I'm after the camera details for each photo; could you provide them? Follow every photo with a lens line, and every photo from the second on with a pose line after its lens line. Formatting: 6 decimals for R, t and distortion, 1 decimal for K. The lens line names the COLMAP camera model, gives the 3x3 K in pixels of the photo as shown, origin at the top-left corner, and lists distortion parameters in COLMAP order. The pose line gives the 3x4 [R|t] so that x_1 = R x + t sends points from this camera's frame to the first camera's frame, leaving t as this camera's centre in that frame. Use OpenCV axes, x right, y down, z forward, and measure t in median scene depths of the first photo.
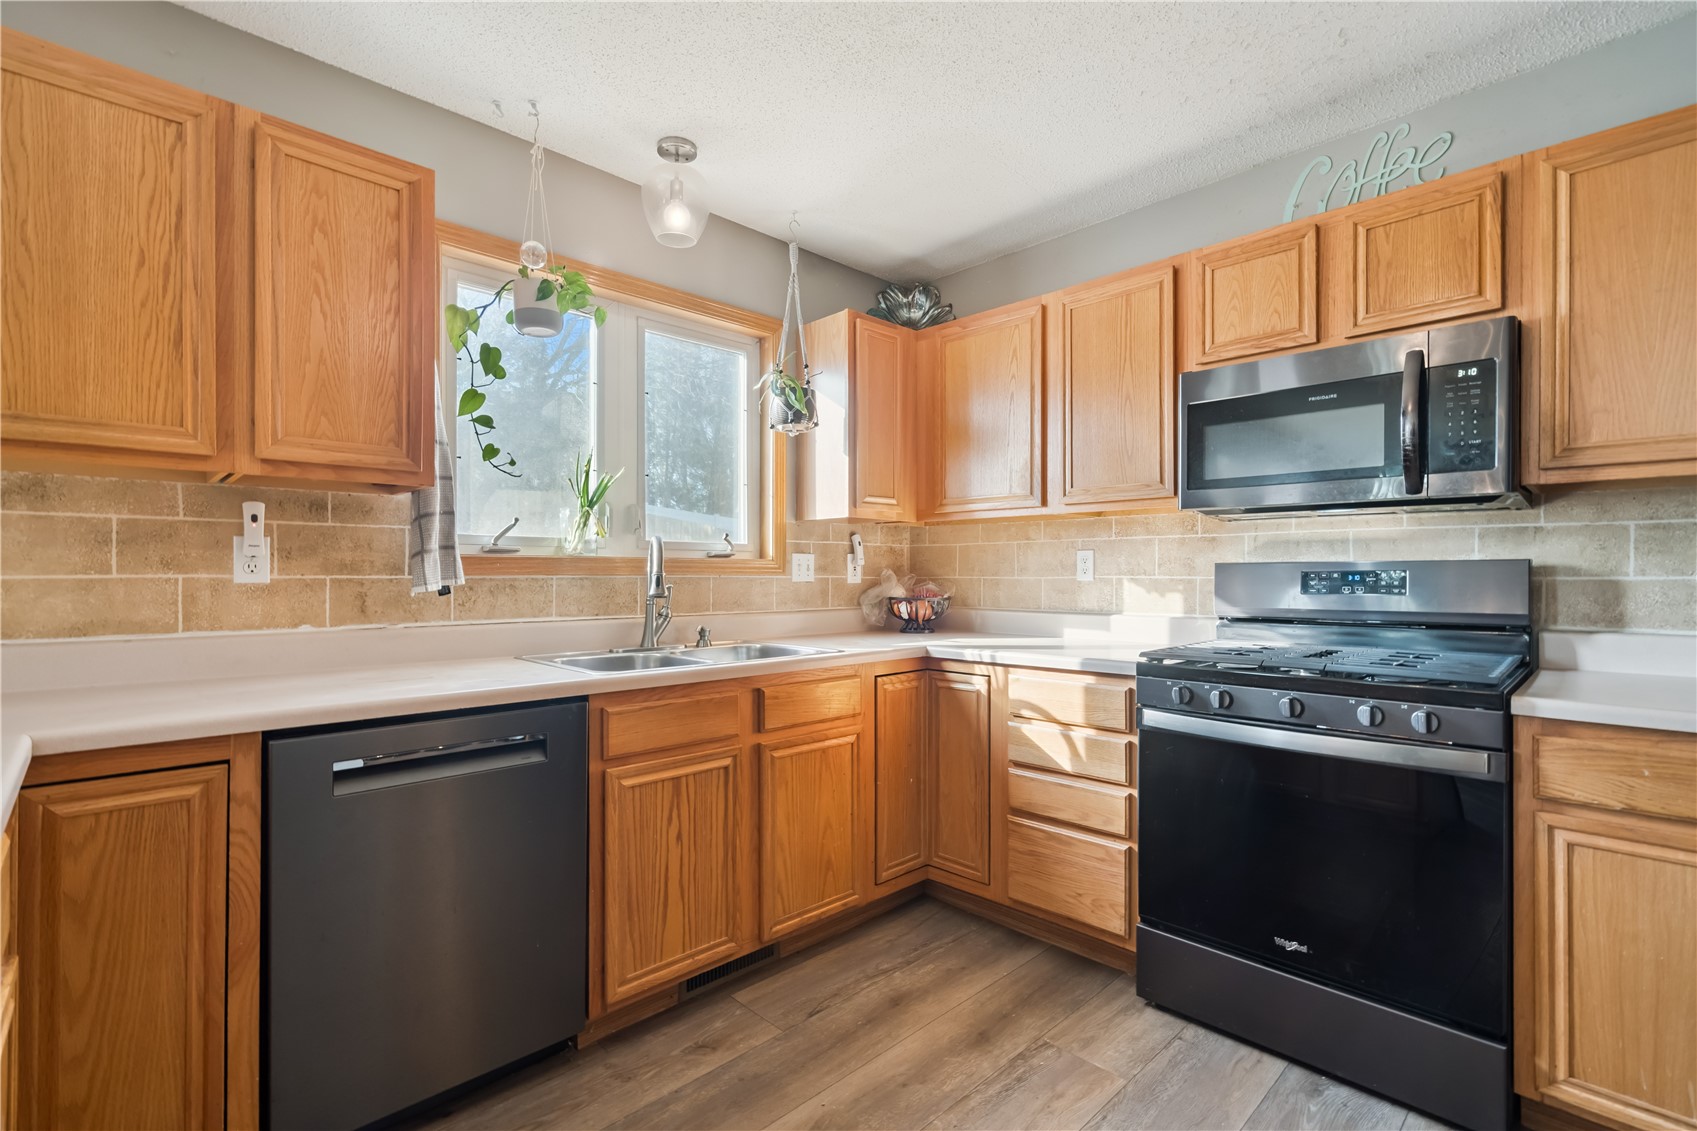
lens RADIAL K [[783.8, 0, 844.1], [0, 783.8, 572.6], [0, 0, 1]] dist [0.000431, -0.000702]
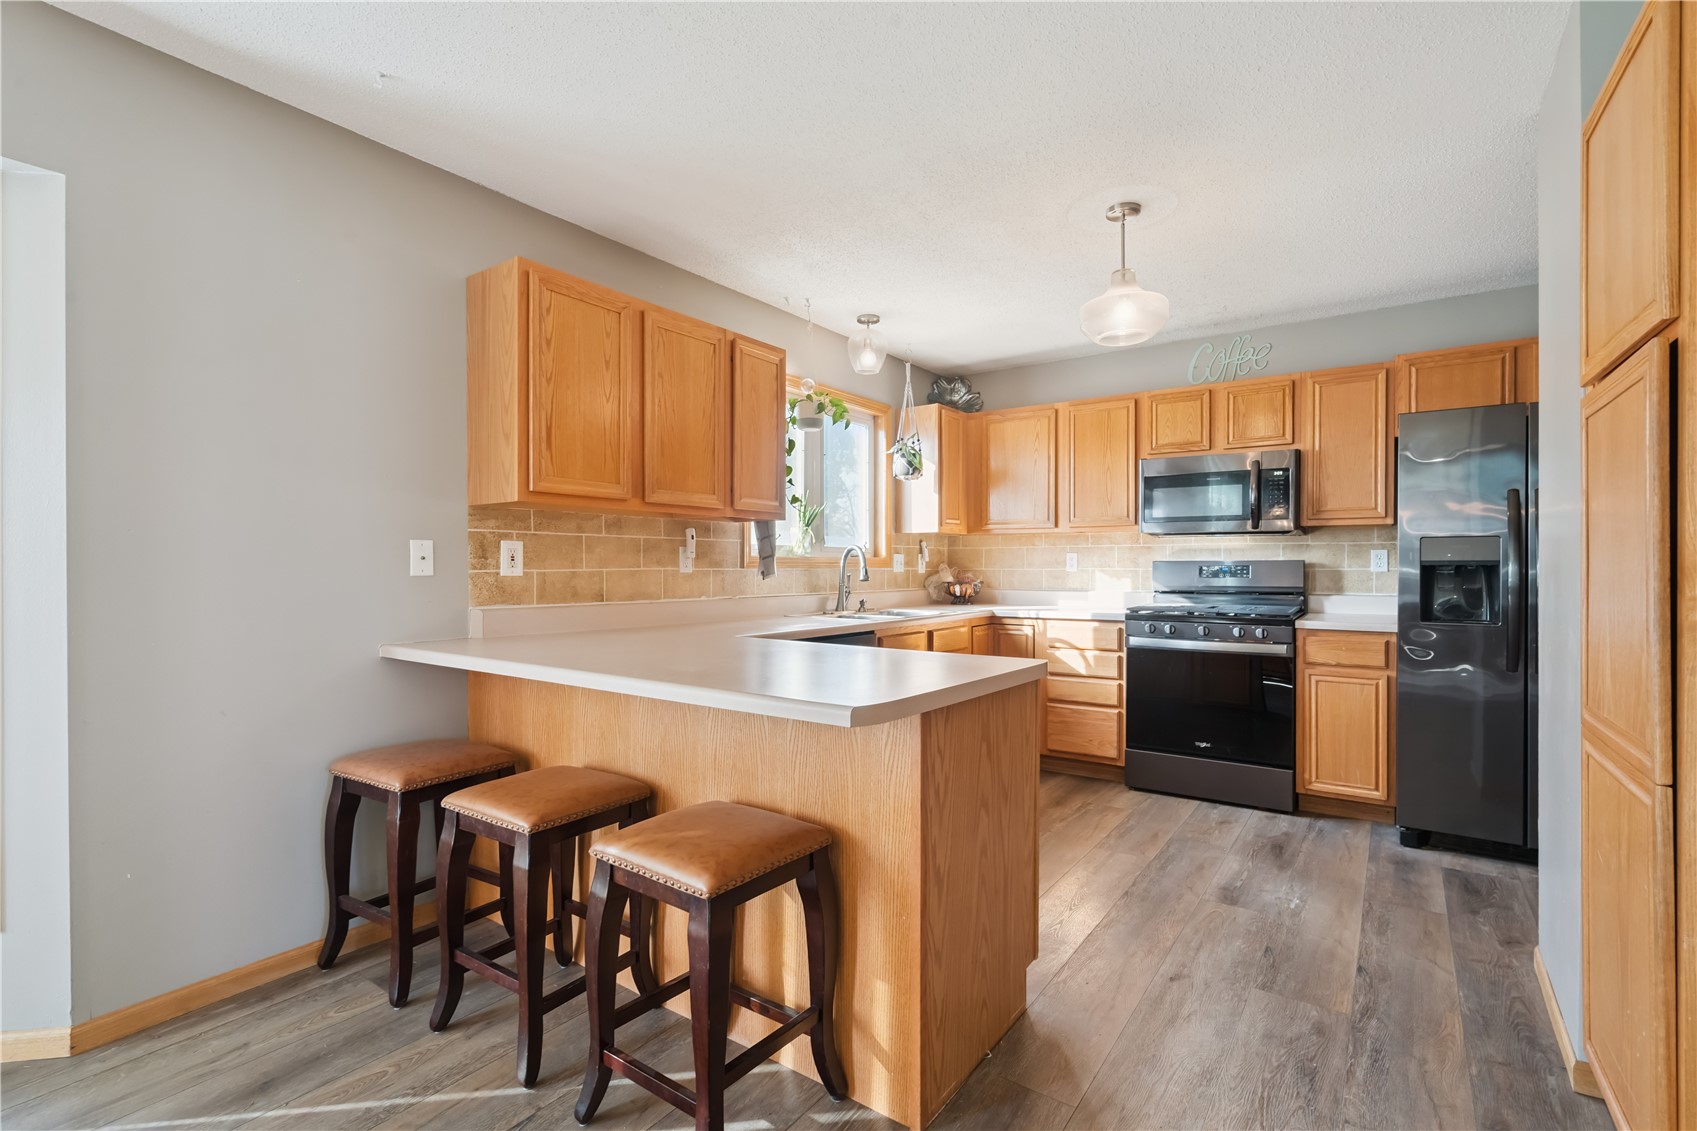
lens RADIAL K [[784.0, 0, 849.0], [0, 784.0, 569.3], [0, 0, 1]] dist [-0.002432, 0.000148]
pose [[0.983303, -0.001057, 0.181974, -0.609160], [-0.000141, 0.999978, 0.006570, -0.005359], [-0.181977, -0.006486, 0.983281, -0.727244]]
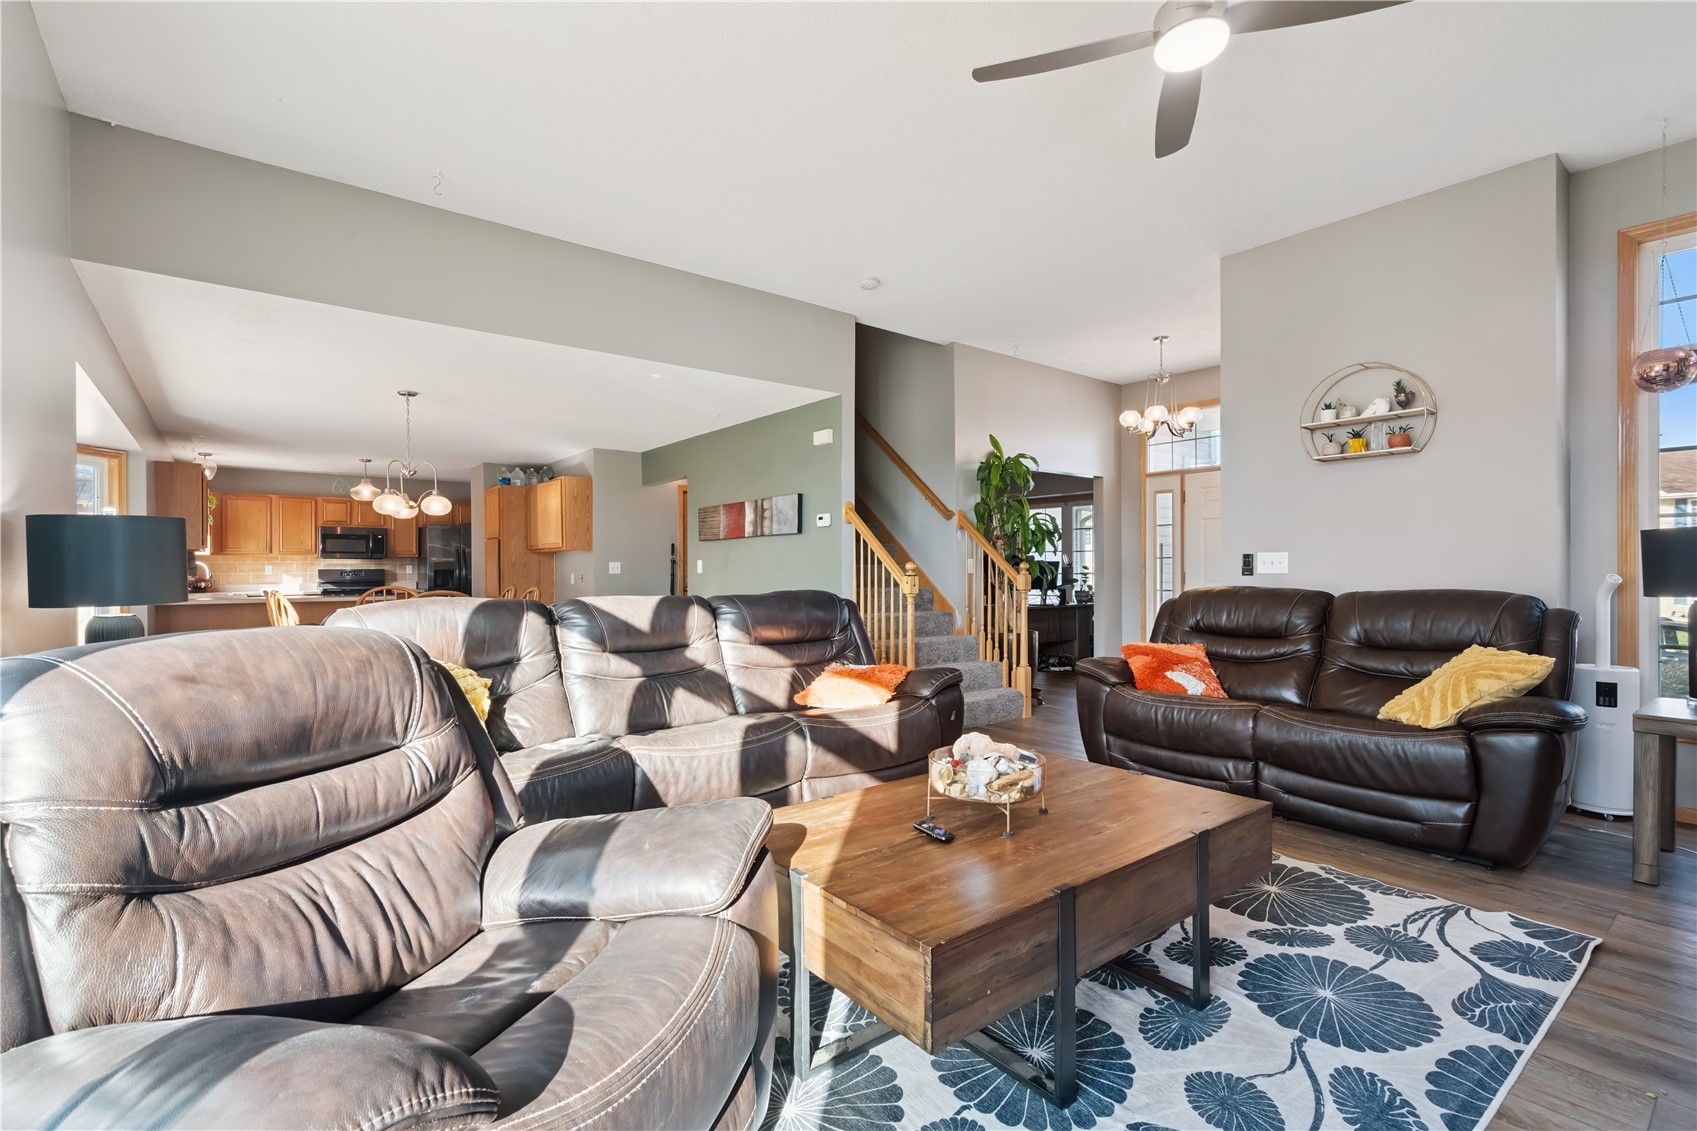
lens RADIAL K [[776.7, 0, 848.5], [0, 776.7, 565.5], [0, 0, 1]] dist [-0.000673, 0.000763]
pose [[0.099056, 0.003295, 0.995076, -3.717140], [0.001620, 0.999993, -0.003472, -0.014936], [-0.995081, 0.001956, 0.099050, -2.447136]]
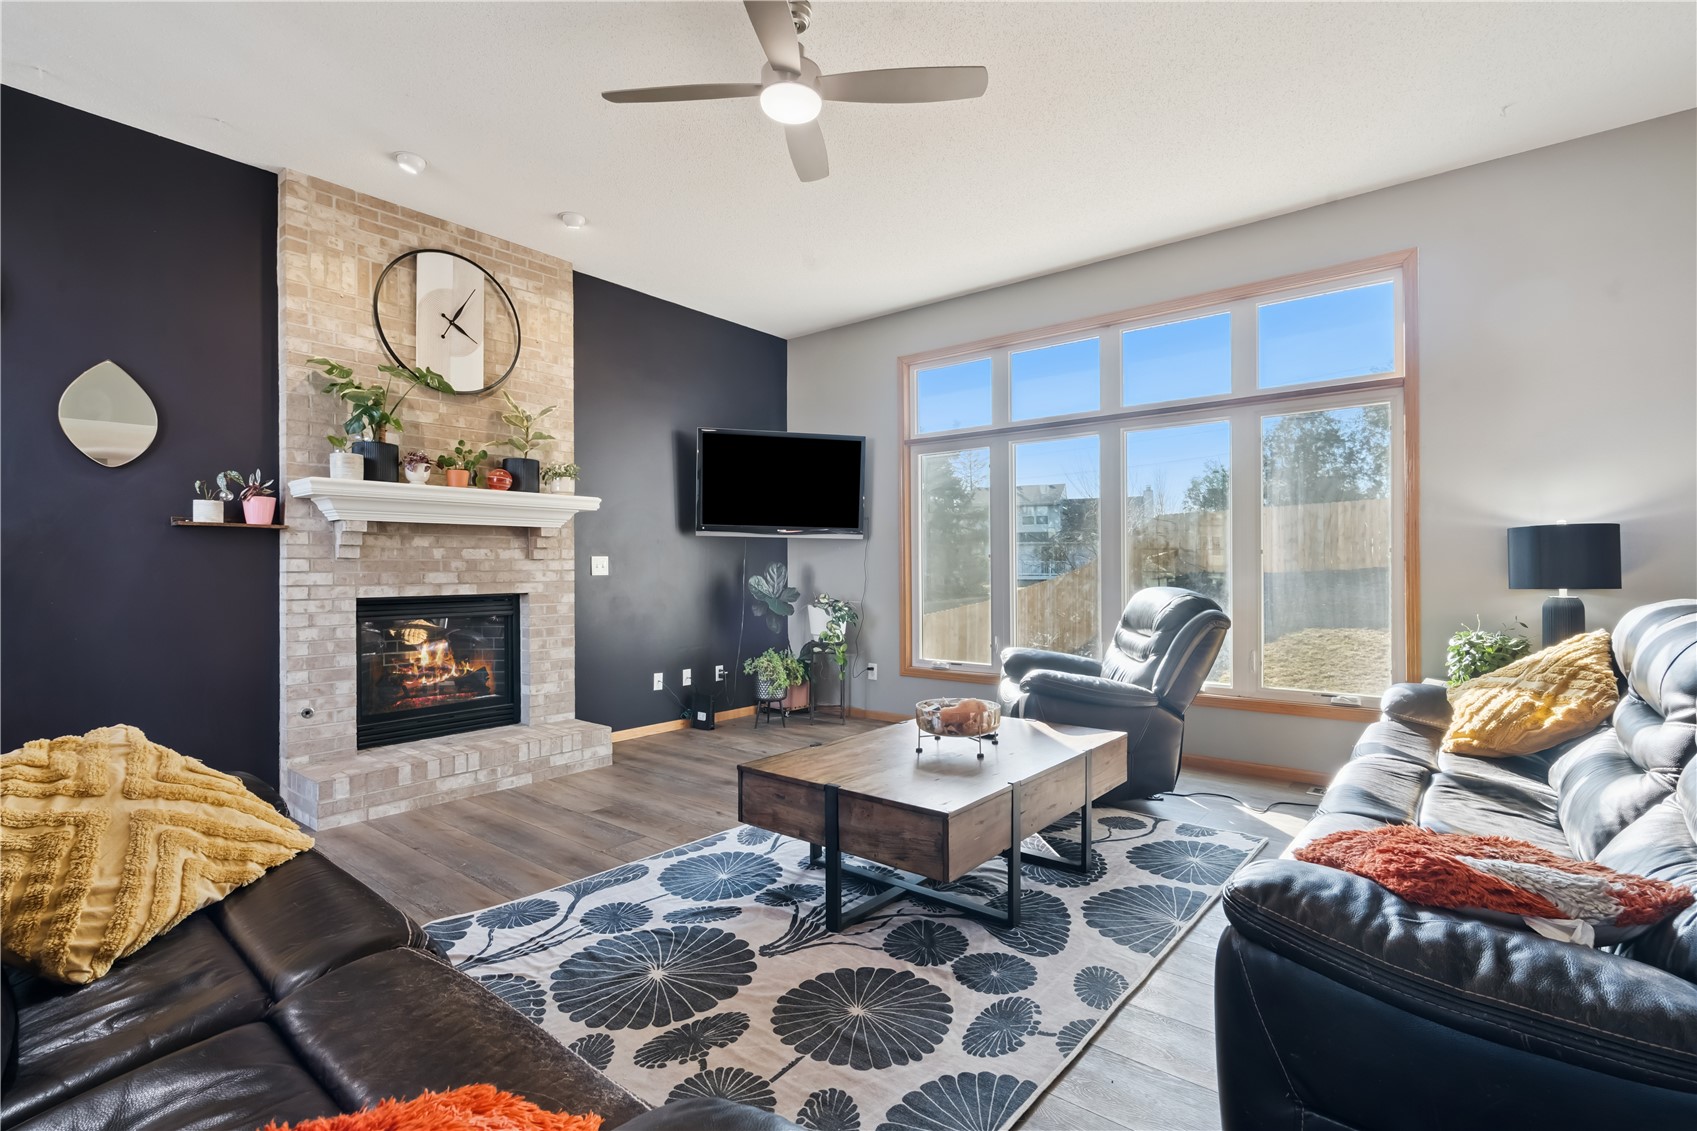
lens RADIAL K [[784.0, 0, 849.0], [0, 784.0, 569.3], [0, 0, 1]] dist [-0.002432, 0.000148]
pose [[0.114074, -0.001506, -0.993471, -1.376620], [0.008217, 0.999966, -0.000573, -0.014432], [0.993438, -0.008098, 0.114082, -2.864898]]
